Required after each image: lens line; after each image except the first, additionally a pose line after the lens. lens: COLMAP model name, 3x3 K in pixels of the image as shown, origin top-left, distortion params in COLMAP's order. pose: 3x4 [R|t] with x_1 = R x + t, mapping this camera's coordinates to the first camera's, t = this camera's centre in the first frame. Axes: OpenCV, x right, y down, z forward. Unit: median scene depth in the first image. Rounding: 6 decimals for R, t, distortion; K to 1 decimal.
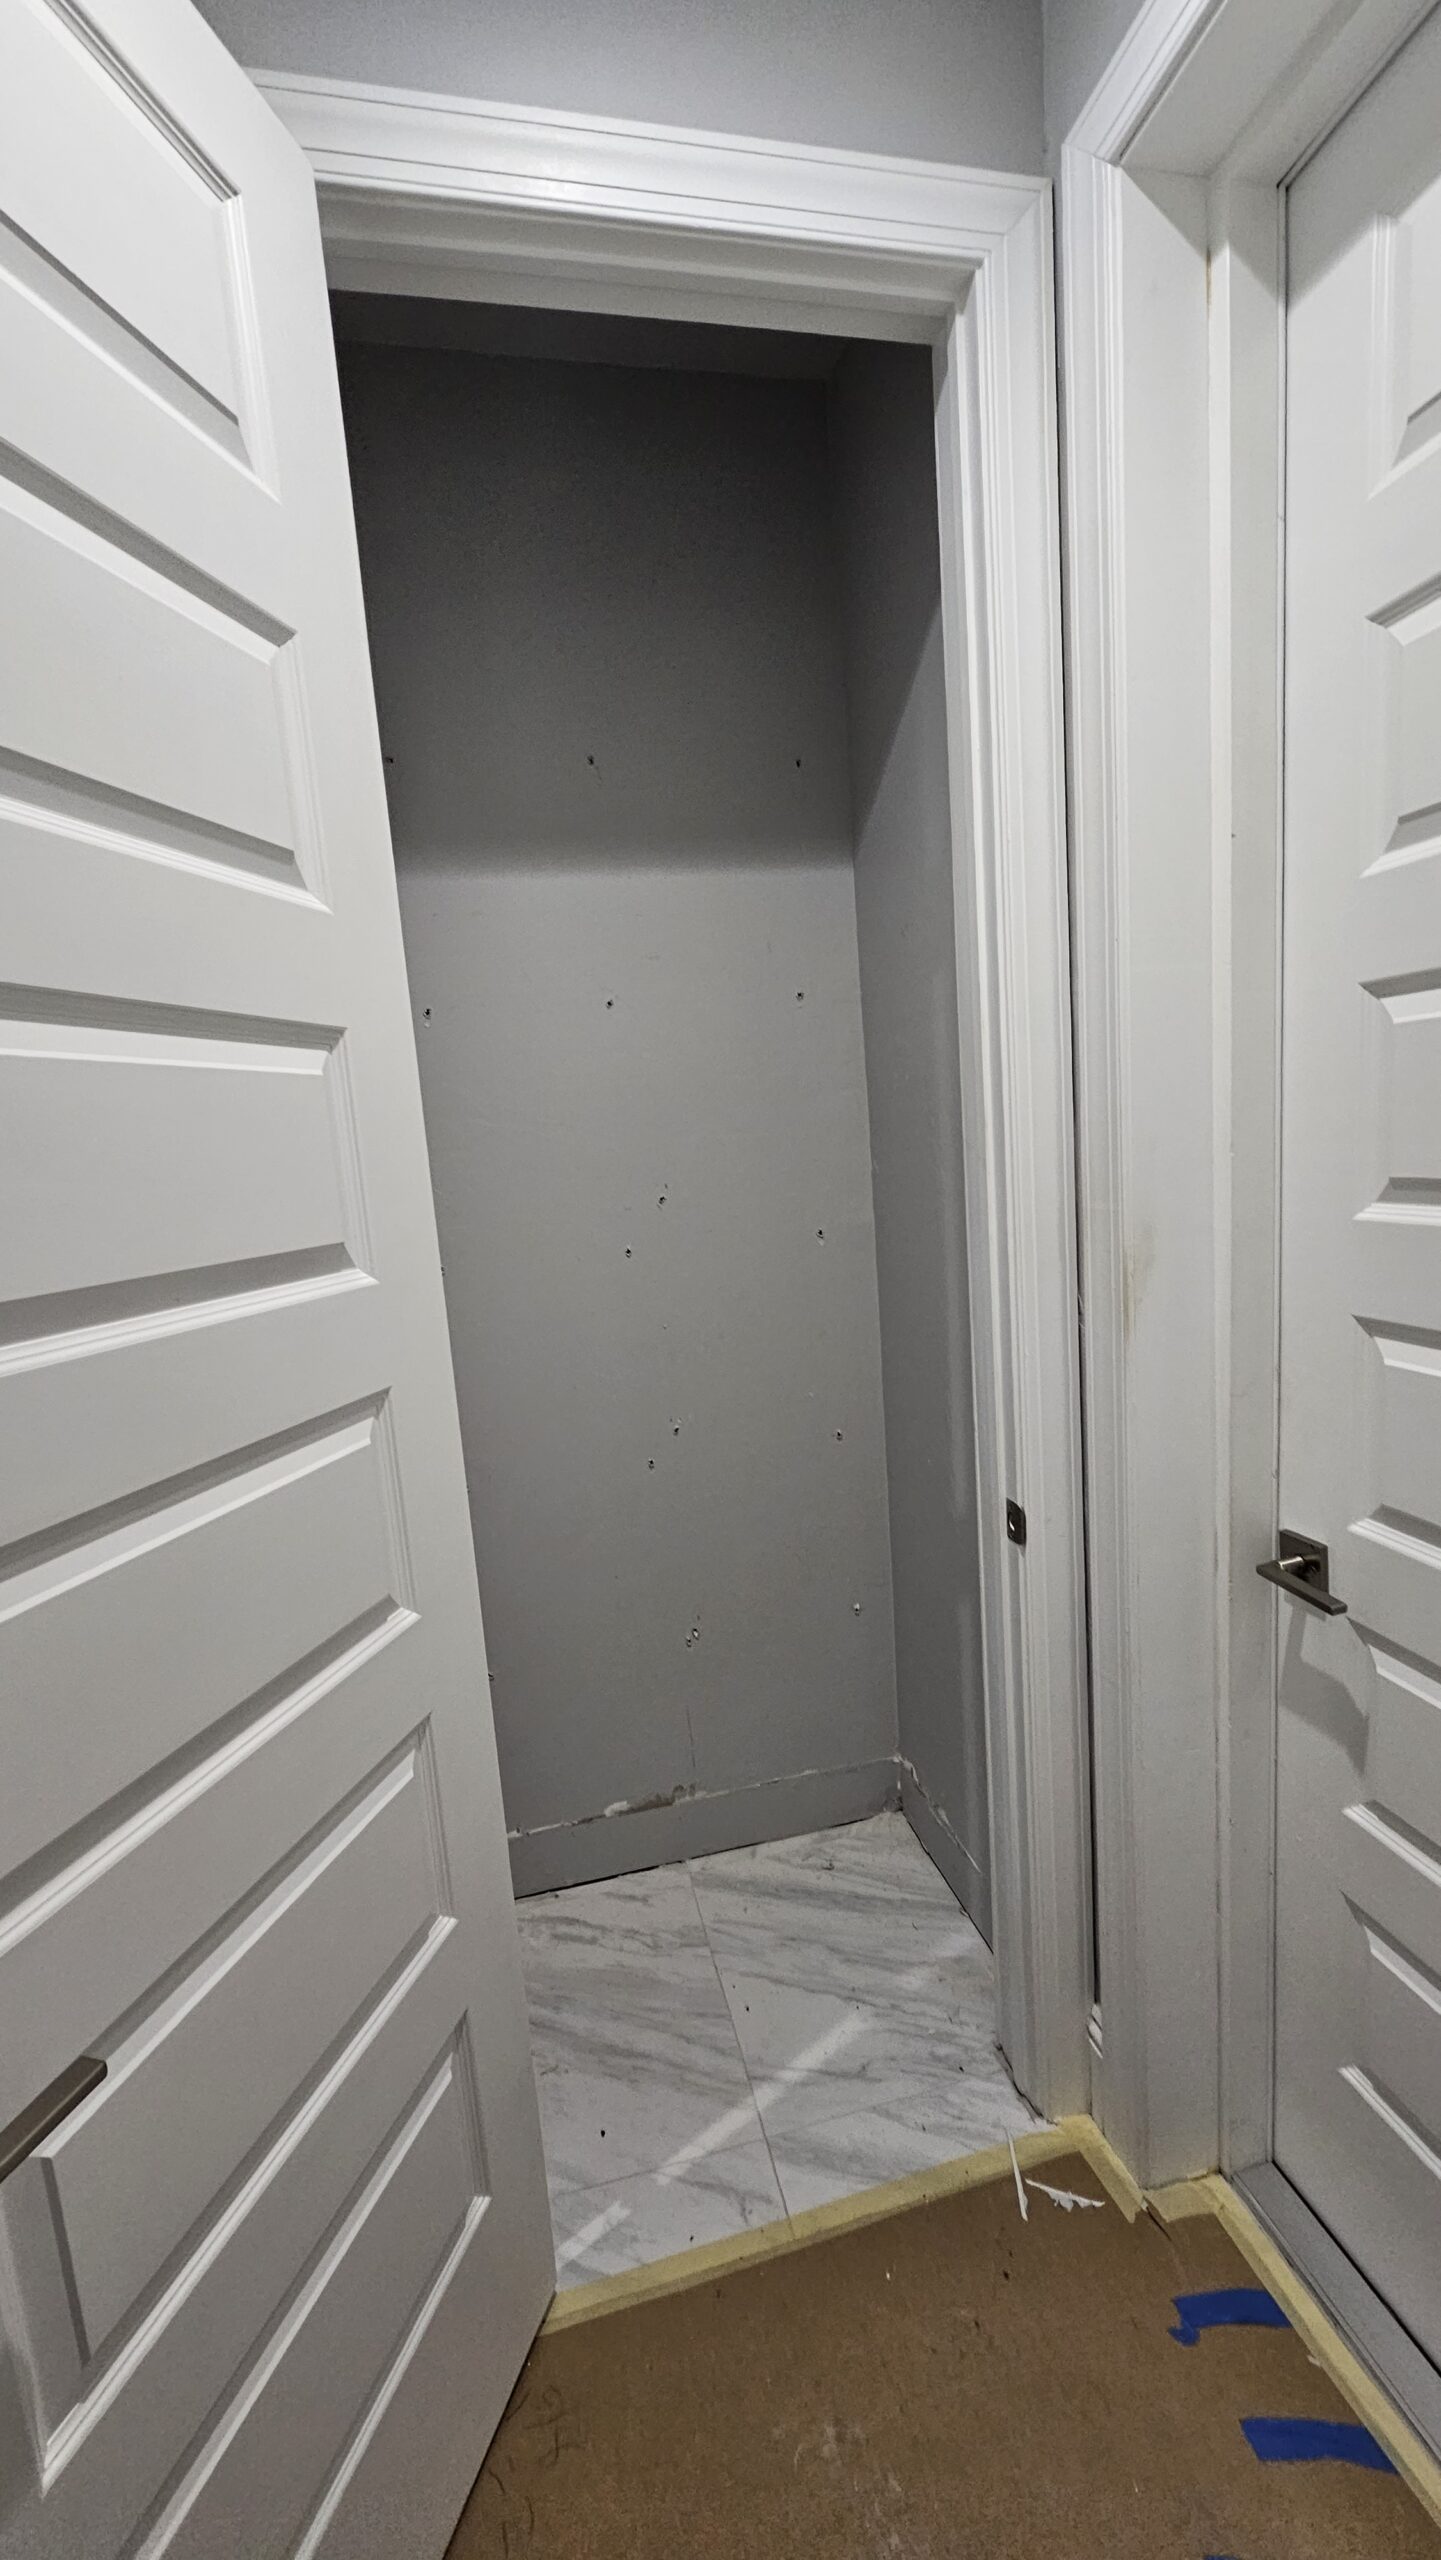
lens RADIAL K [[1044.2, 0, 715.5], [0, 1044.2, 1285.7], [0, 0, 1]] dist [0.000027, 0.001551]
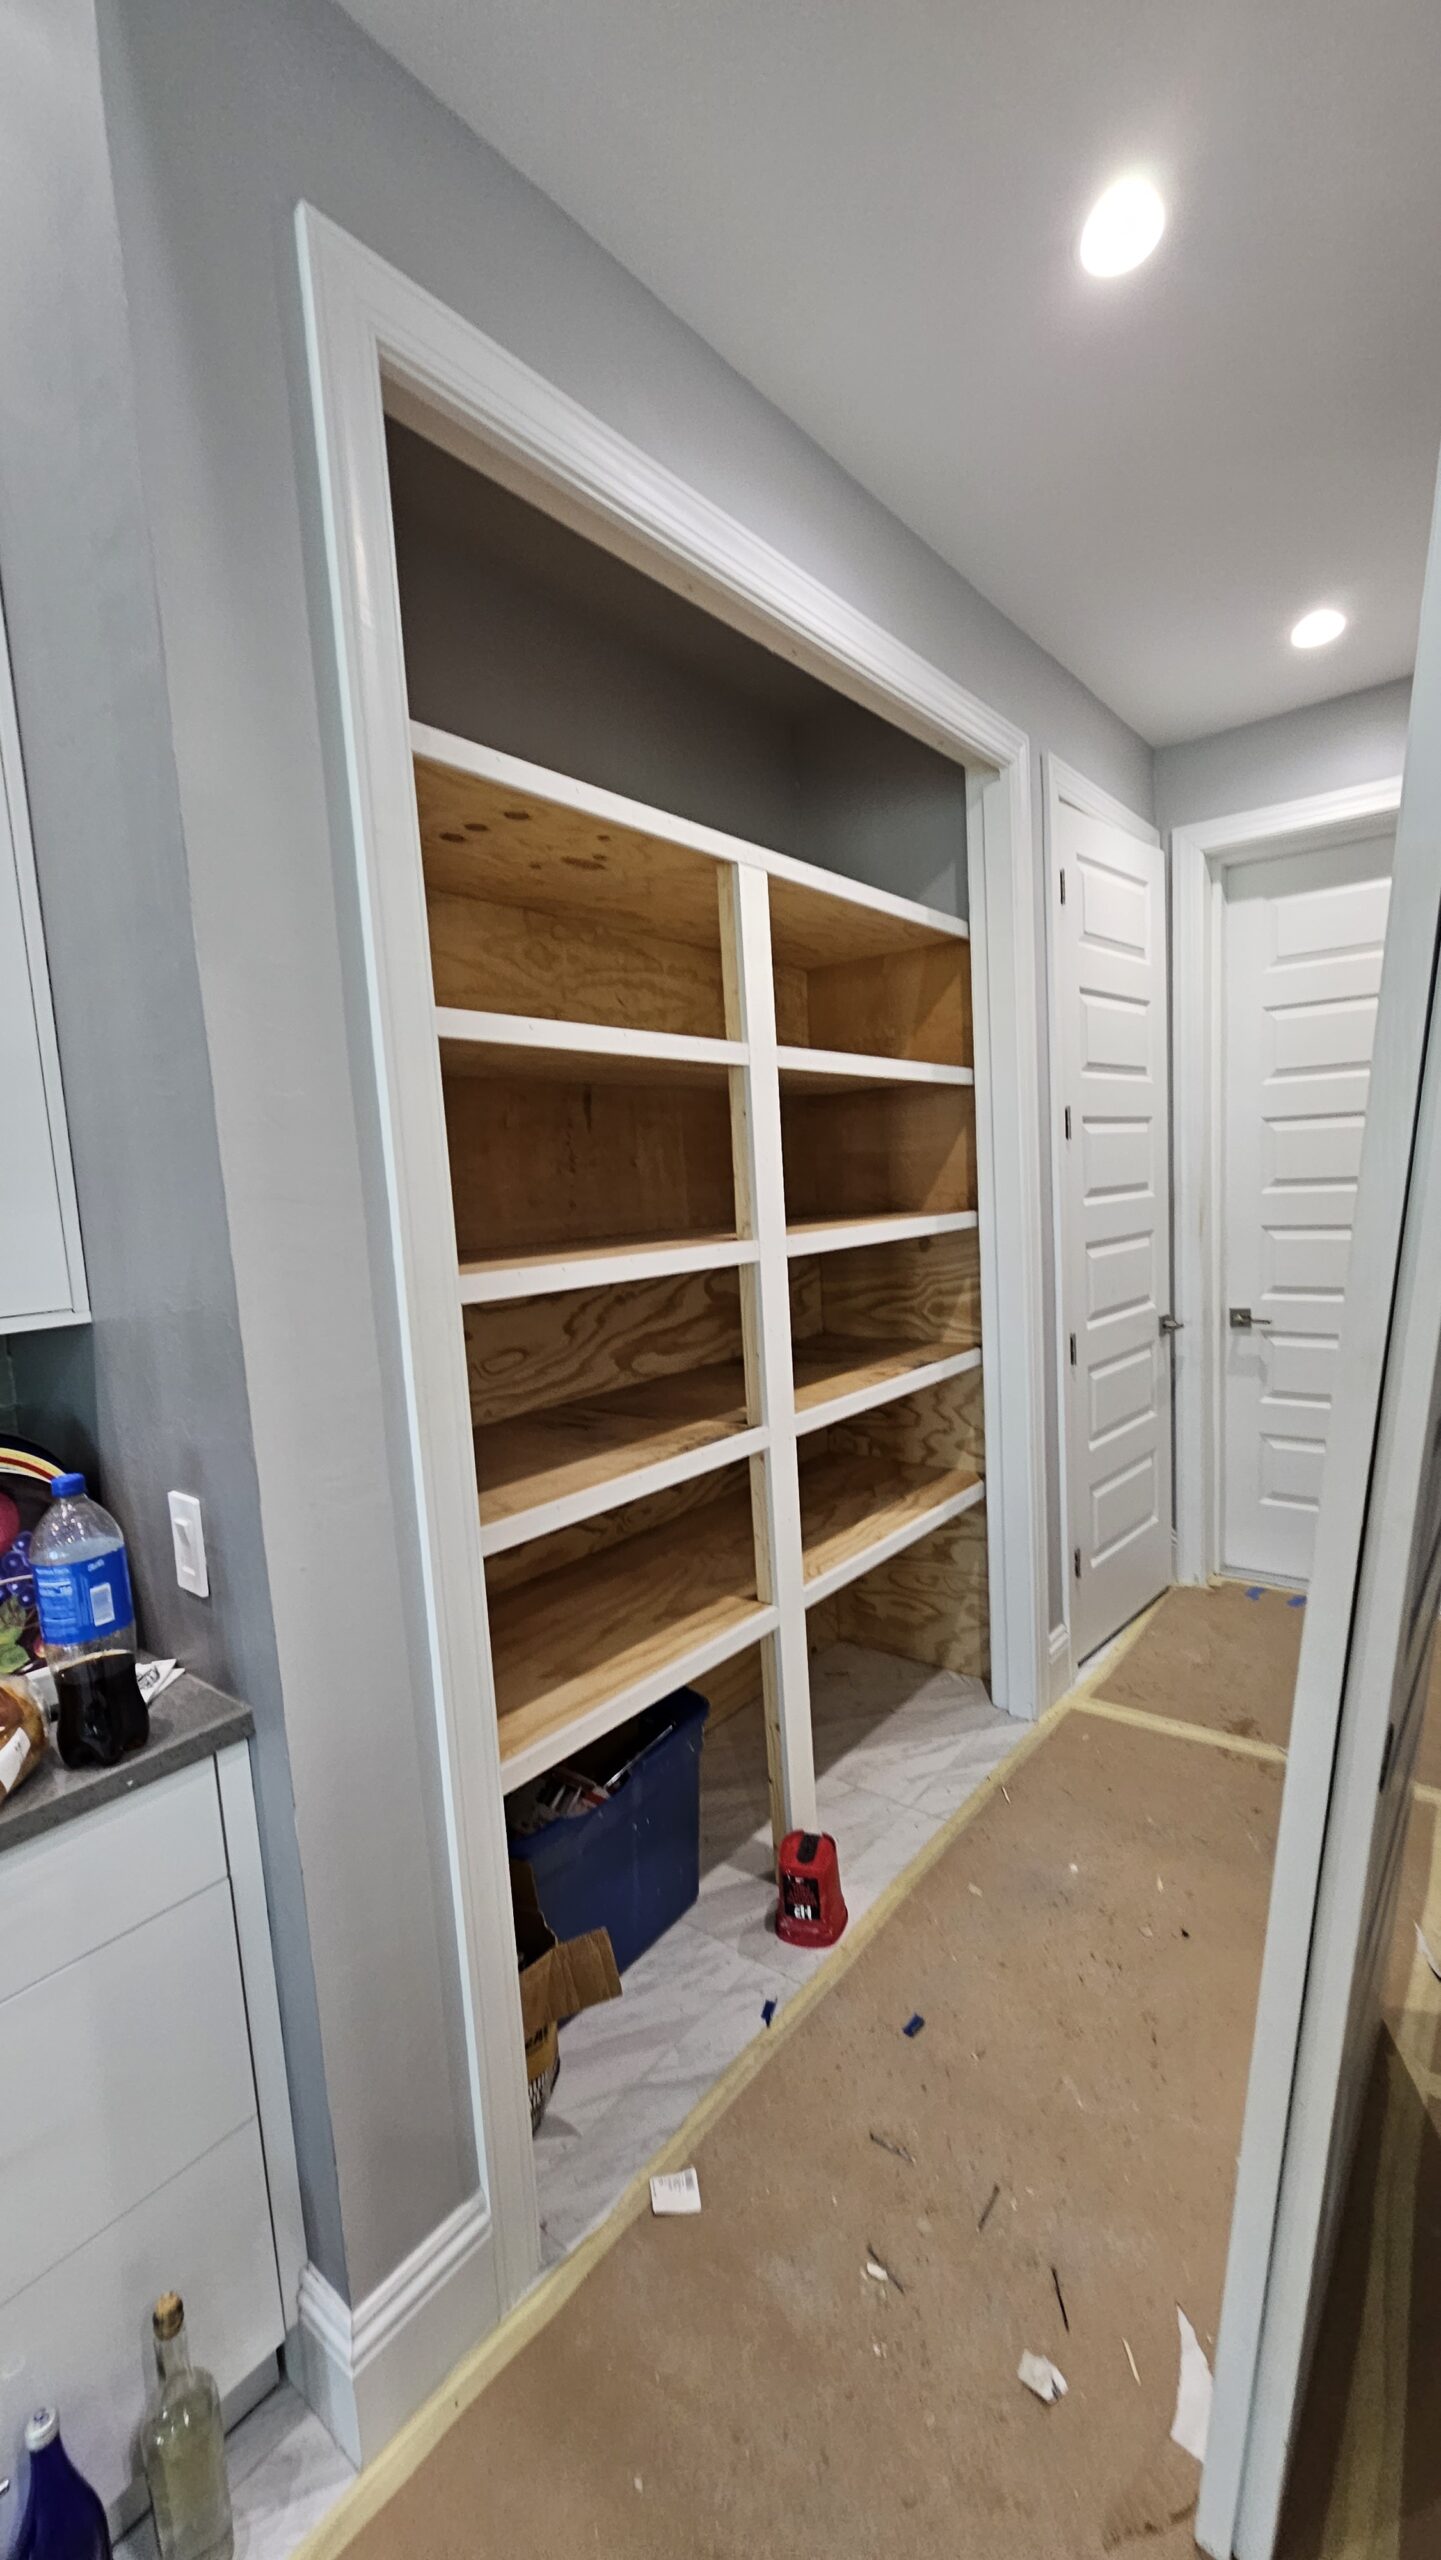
lens RADIAL K [[1044.2, 0, 735.9], [0, 1044.2, 1289.9], [0, 0, 1]] dist [0.000027, 0.001551]
pose [[-0.779973, 0.182077, -0.598740, 0.917588], [0.021114, 0.963852, 0.265602, -0.390443], [0.625457, 0.194520, -0.755623, 2.117904]]
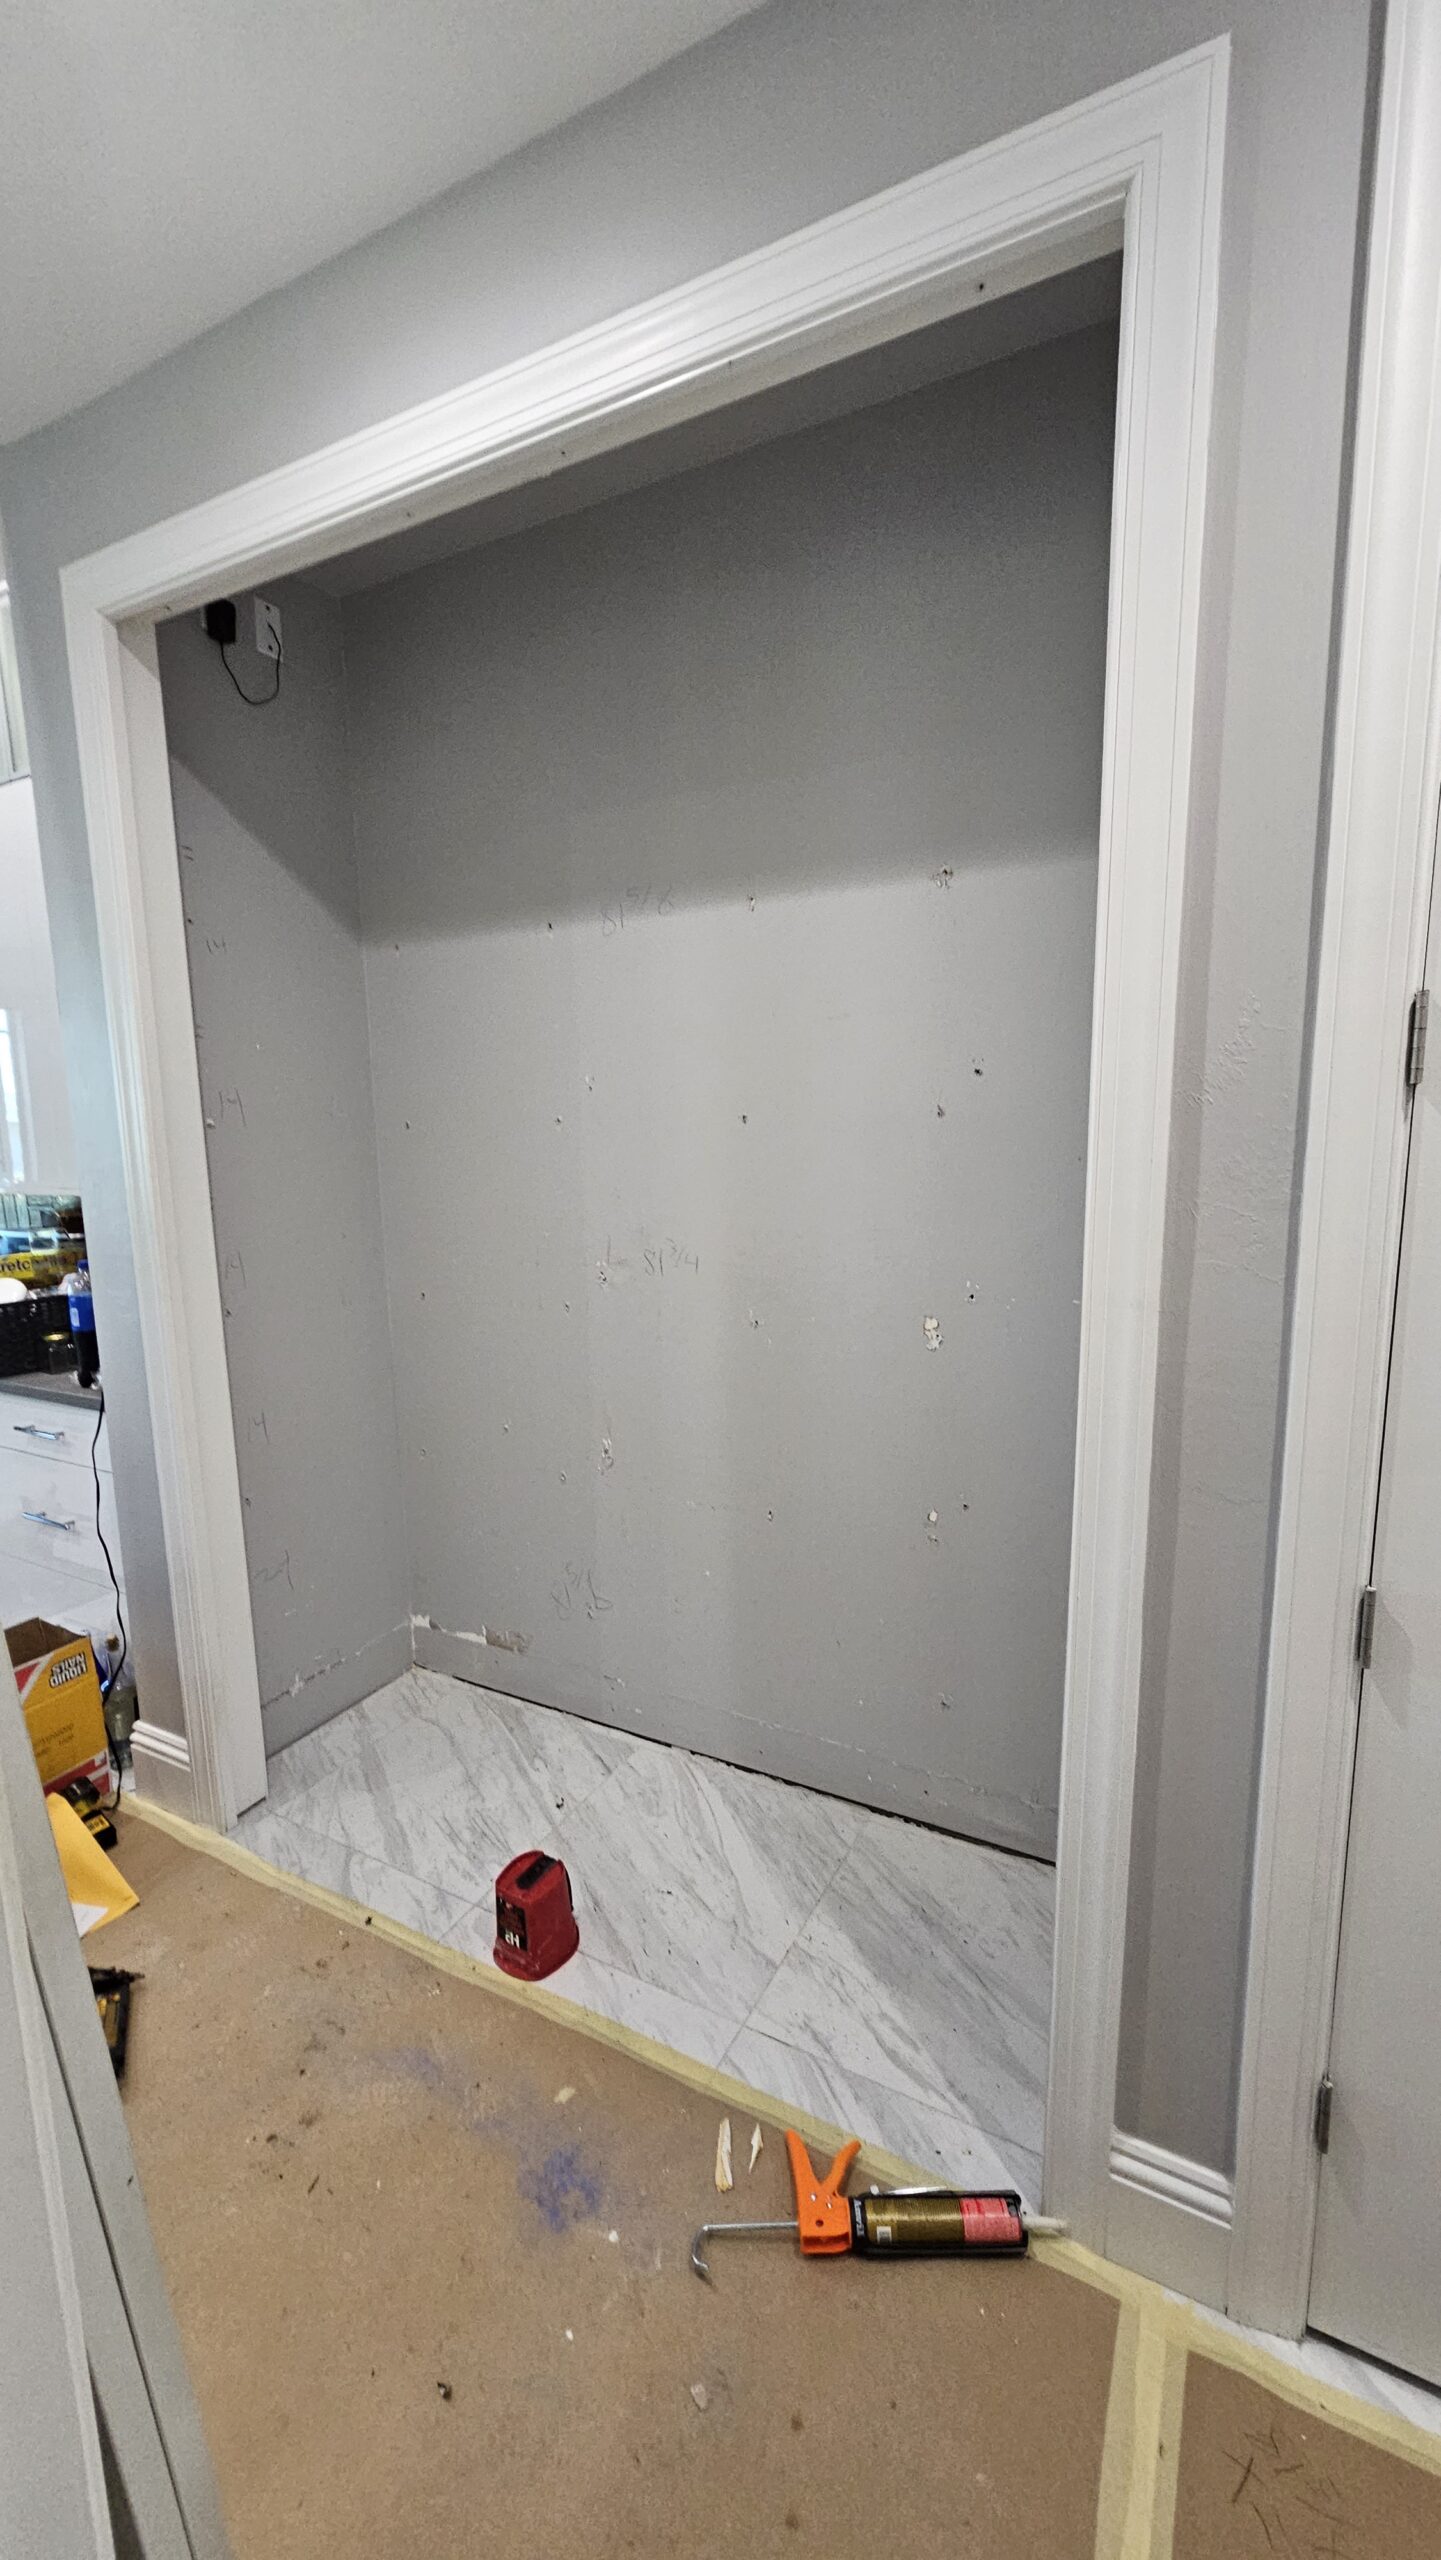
lens RADIAL K [[1044.2, 0, 707.3], [0, 1044.2, 1292.7], [0, 0, 1]] dist [0.000027, 0.001551]
pose [[-0.736477, -0.022737, 0.676080, -0.722413], [0.168704, 0.961682, 0.216117, -0.247506], [-0.655088, 0.273222, -0.704421, 1.869065]]
